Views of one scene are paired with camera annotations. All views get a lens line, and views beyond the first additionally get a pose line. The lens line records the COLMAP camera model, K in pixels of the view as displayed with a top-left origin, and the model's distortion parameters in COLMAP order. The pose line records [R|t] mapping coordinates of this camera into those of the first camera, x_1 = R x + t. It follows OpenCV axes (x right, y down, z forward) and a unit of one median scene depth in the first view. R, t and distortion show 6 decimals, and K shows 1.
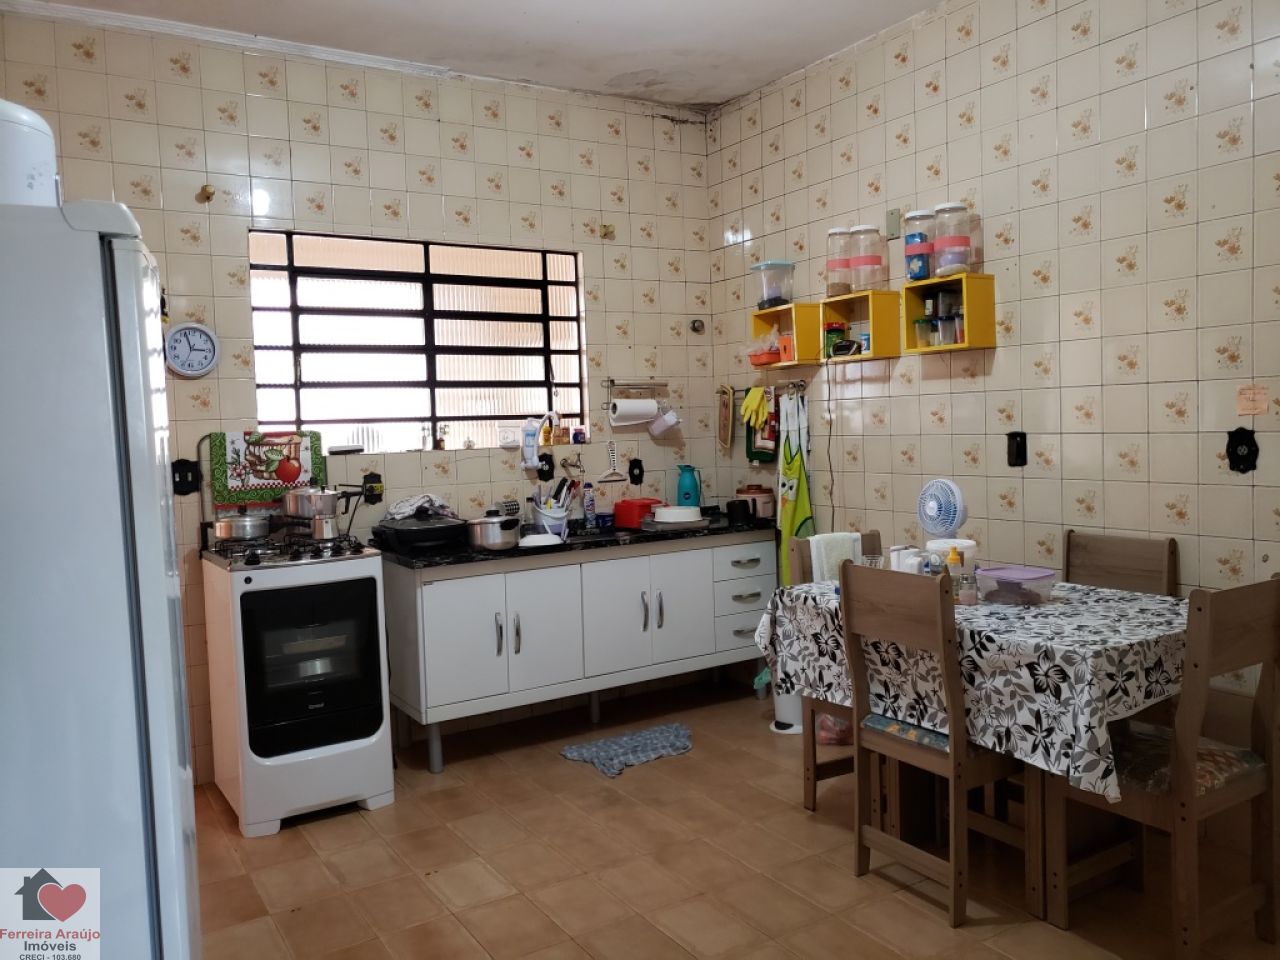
lens RADIAL K [[972.0, 0, 654.9], [0, 972.0, 479.7], [0, 0, 1]] dist [-0.005387, 0.005605]
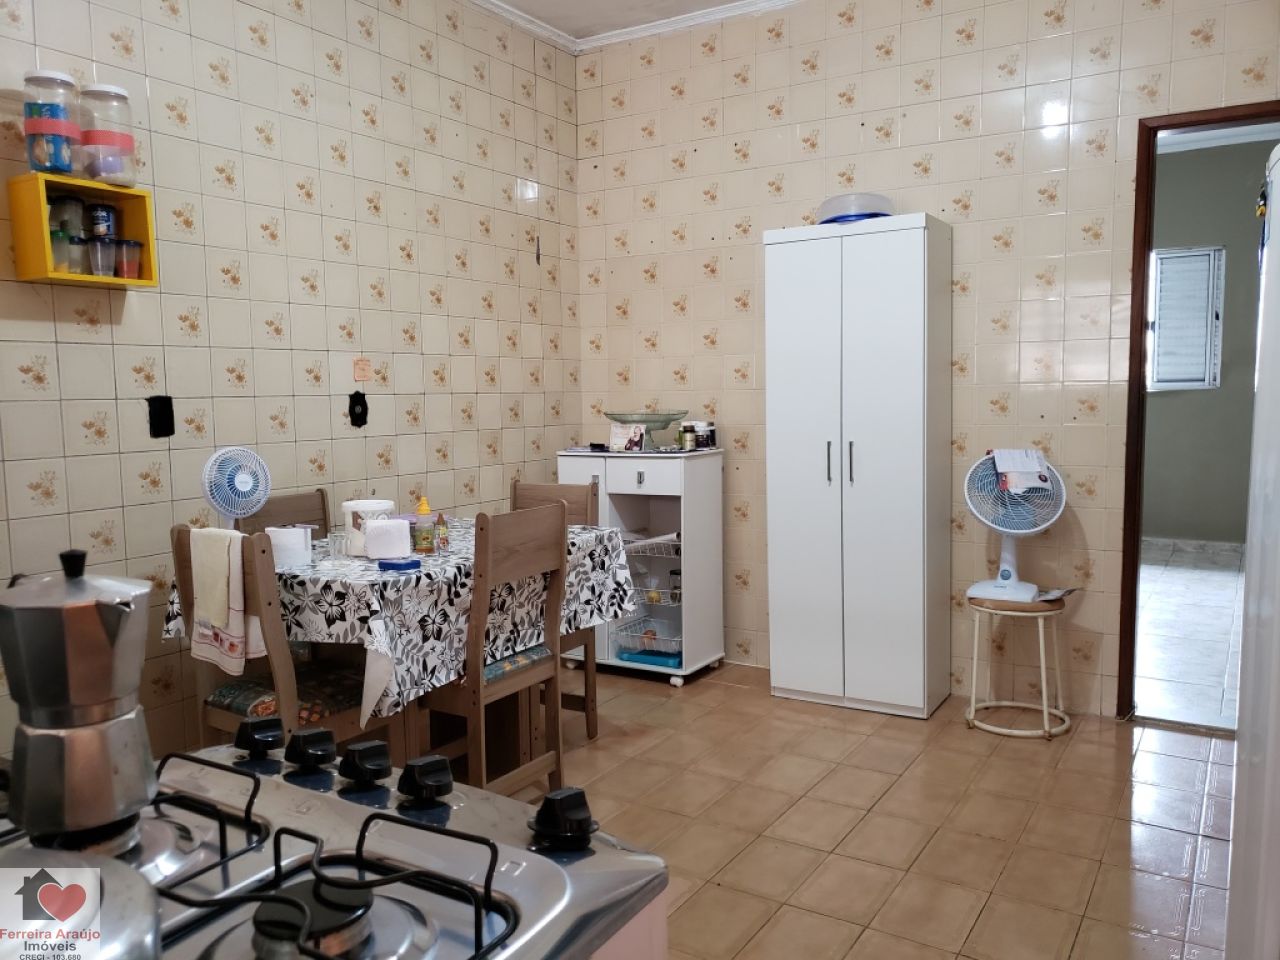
lens RADIAL K [[996.9, 0, 633.1], [0, 996.9, 484.2], [0, 0, 1]] dist [0.086012, -0.160817]
pose [[-0.430013, -0.047445, 0.901575, -0.710623], [0.083756, 0.992215, 0.092162, -0.023325], [-0.898929, 0.115143, -0.422691, 1.209960]]
